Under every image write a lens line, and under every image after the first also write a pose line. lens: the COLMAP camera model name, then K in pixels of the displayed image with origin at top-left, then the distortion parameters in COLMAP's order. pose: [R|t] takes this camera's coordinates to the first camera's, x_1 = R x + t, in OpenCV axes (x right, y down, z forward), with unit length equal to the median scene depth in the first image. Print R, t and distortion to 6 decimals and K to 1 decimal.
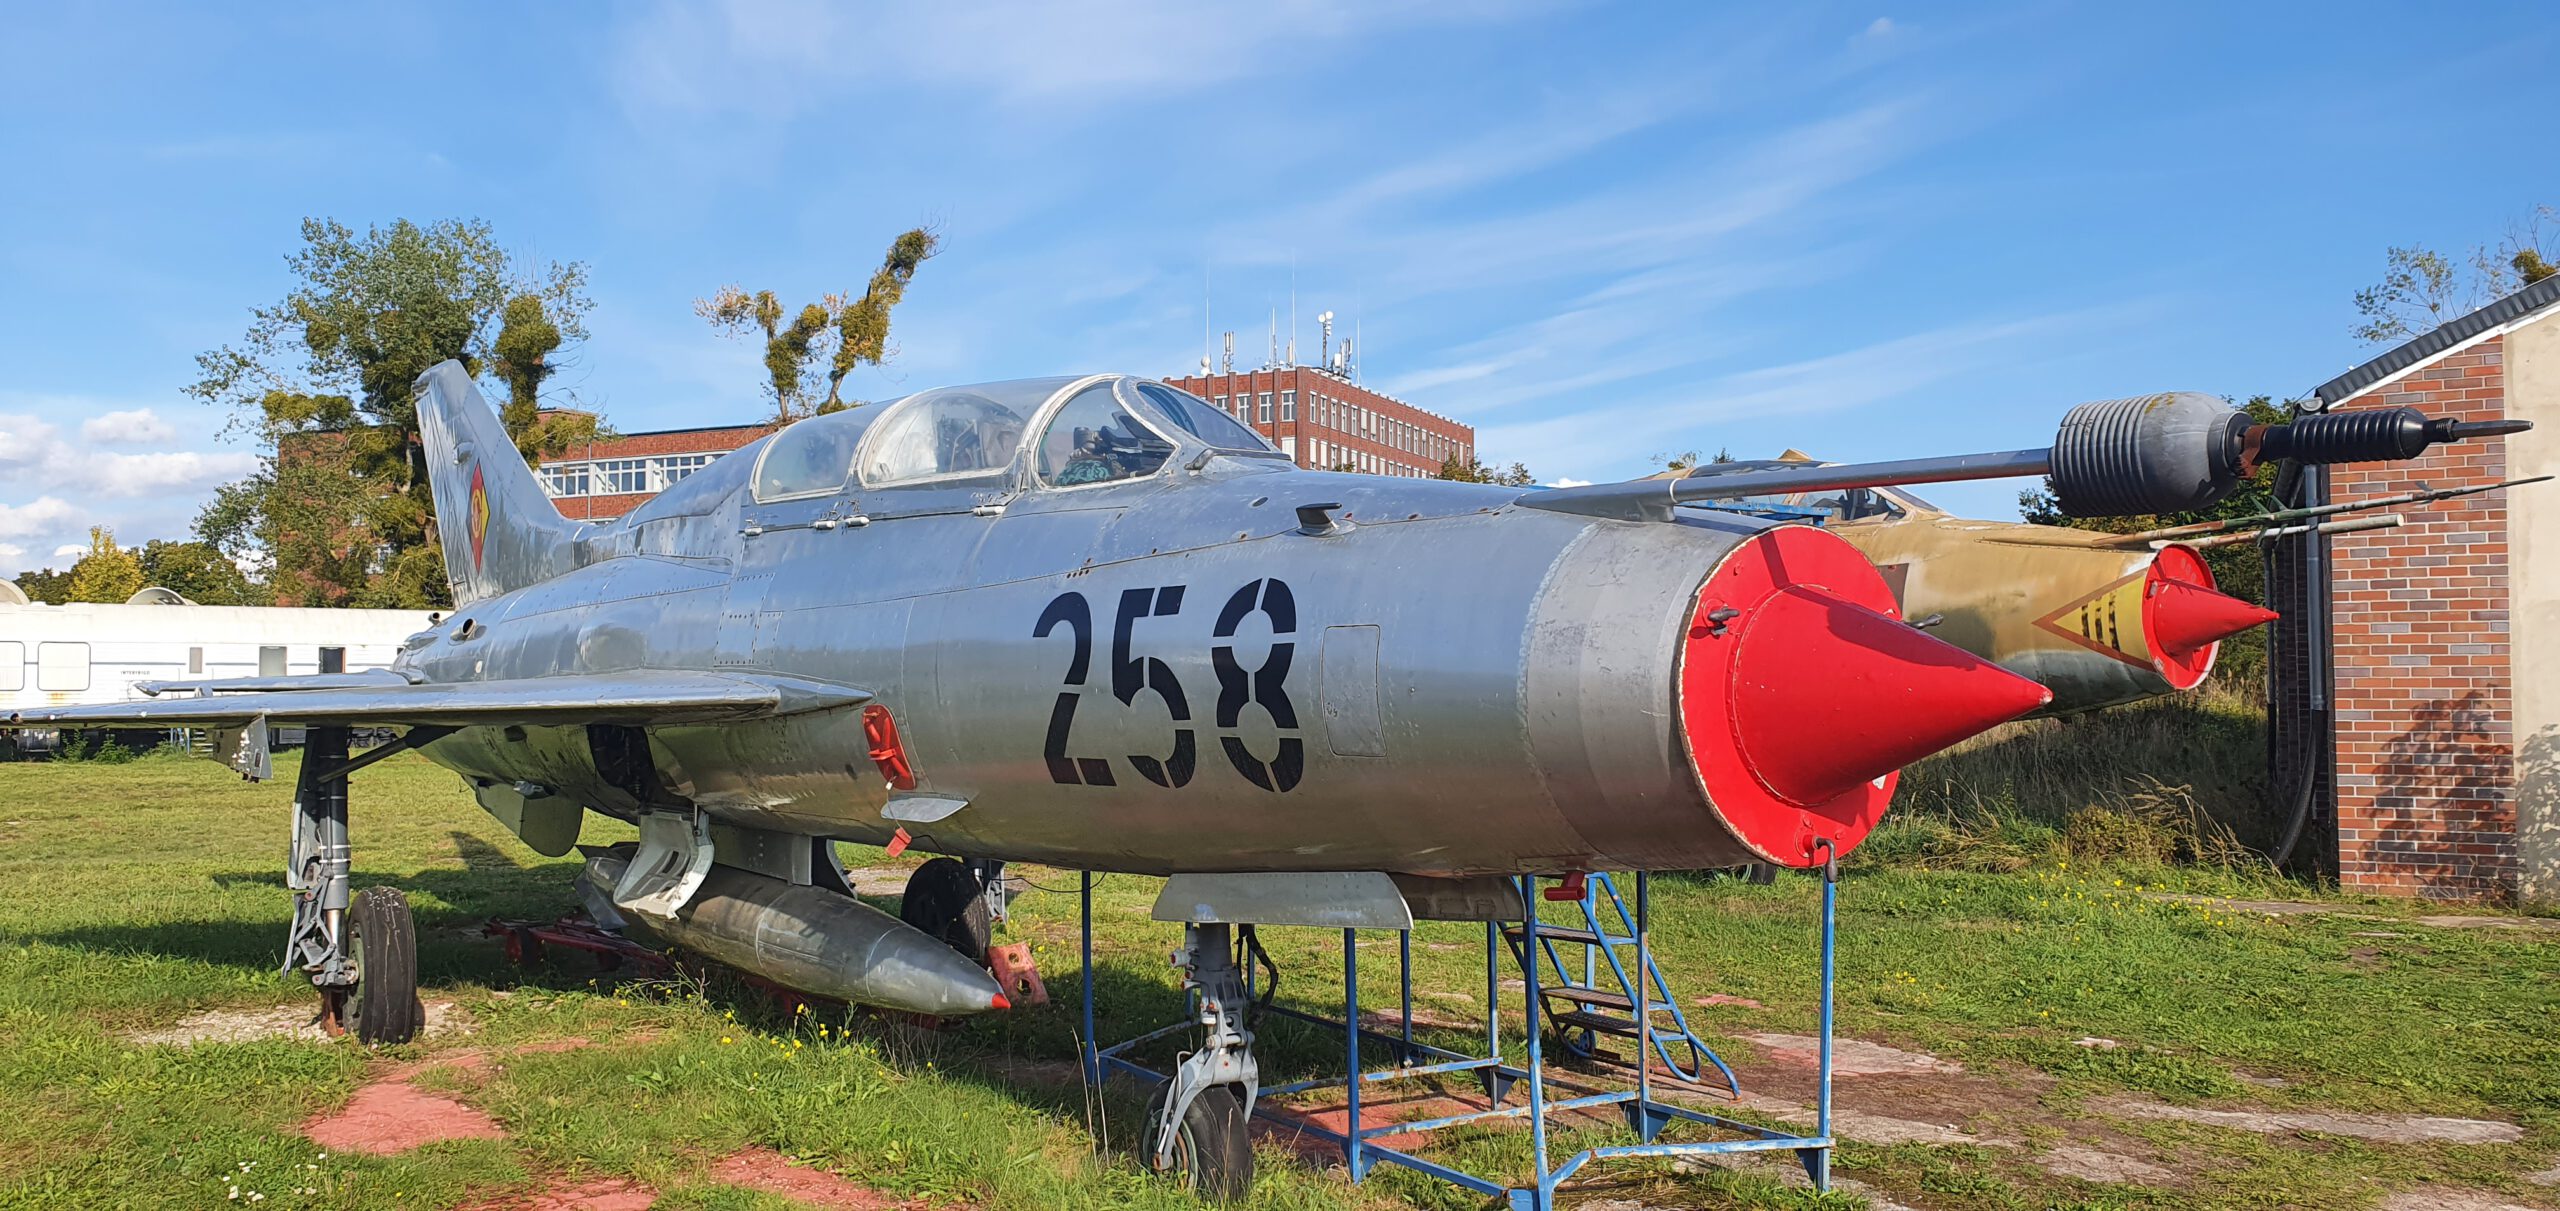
lens RADIAL K [[2075.5, 0, 1281.8], [0, 2075.5, 605.1], [0, 0, 1]] dist [0.002044, -0.005784]
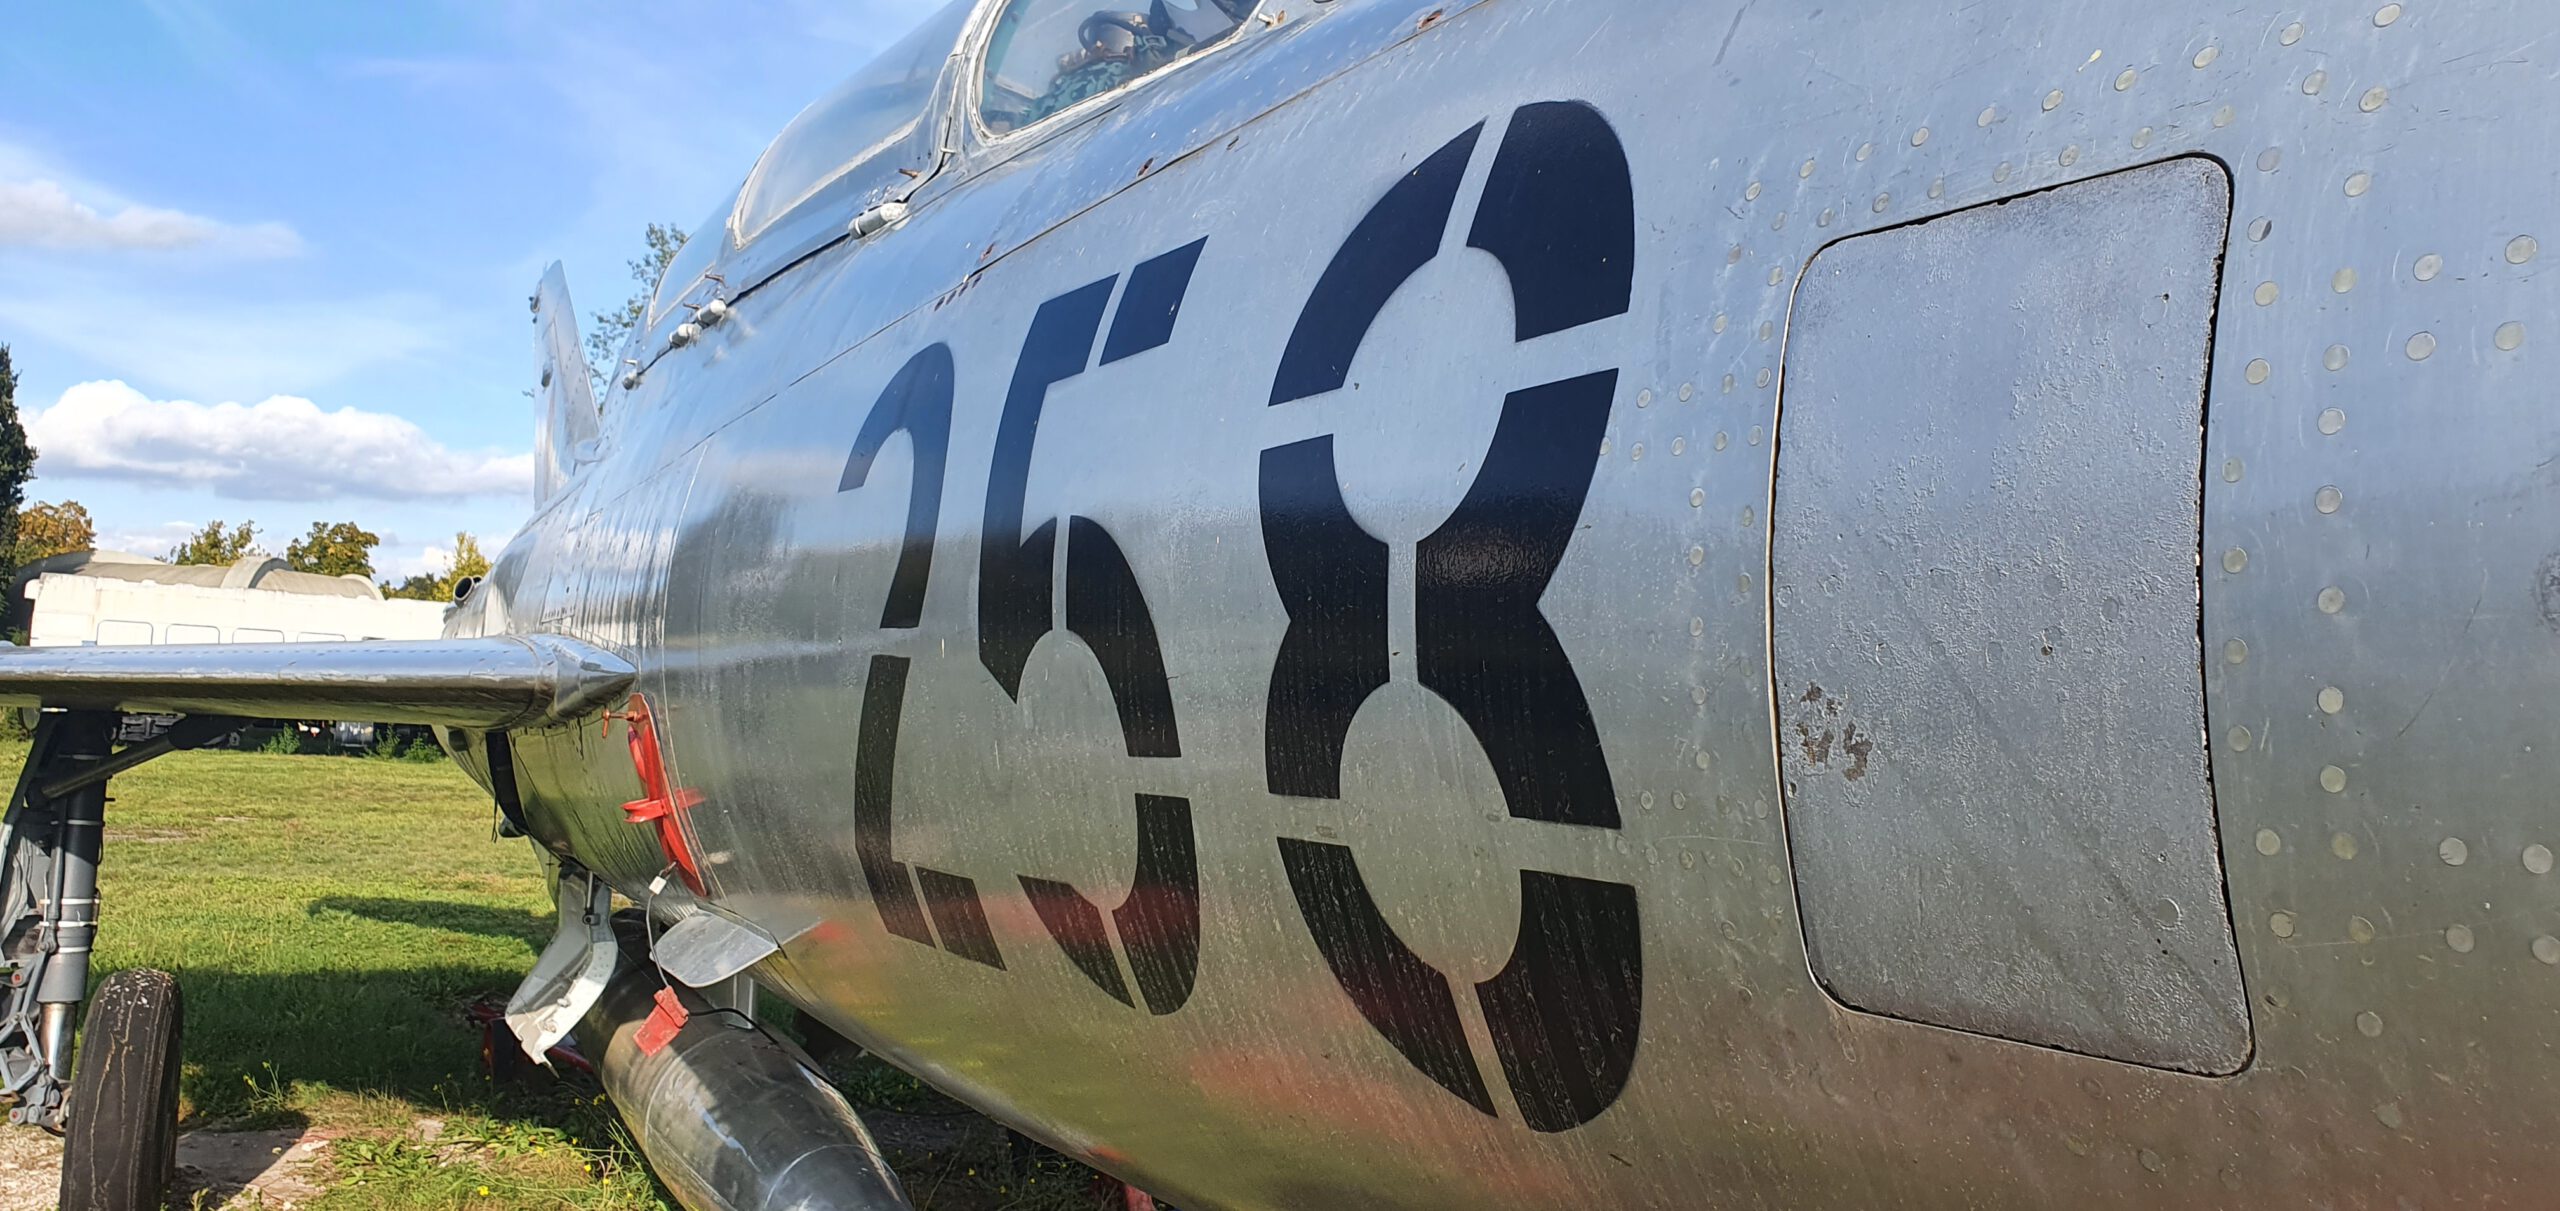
lens RADIAL K [[2075.5, 0, 1270.4], [0, 2075.5, 600.0], [0, 0, 1]] dist [0.002044, -0.005784]
pose [[0.984188, 0.041475, -0.172202, 0.007527], [-0.046475, 0.998604, -0.025106, 0.041304], [0.170920, 0.032712, 0.984742, 0.741792]]
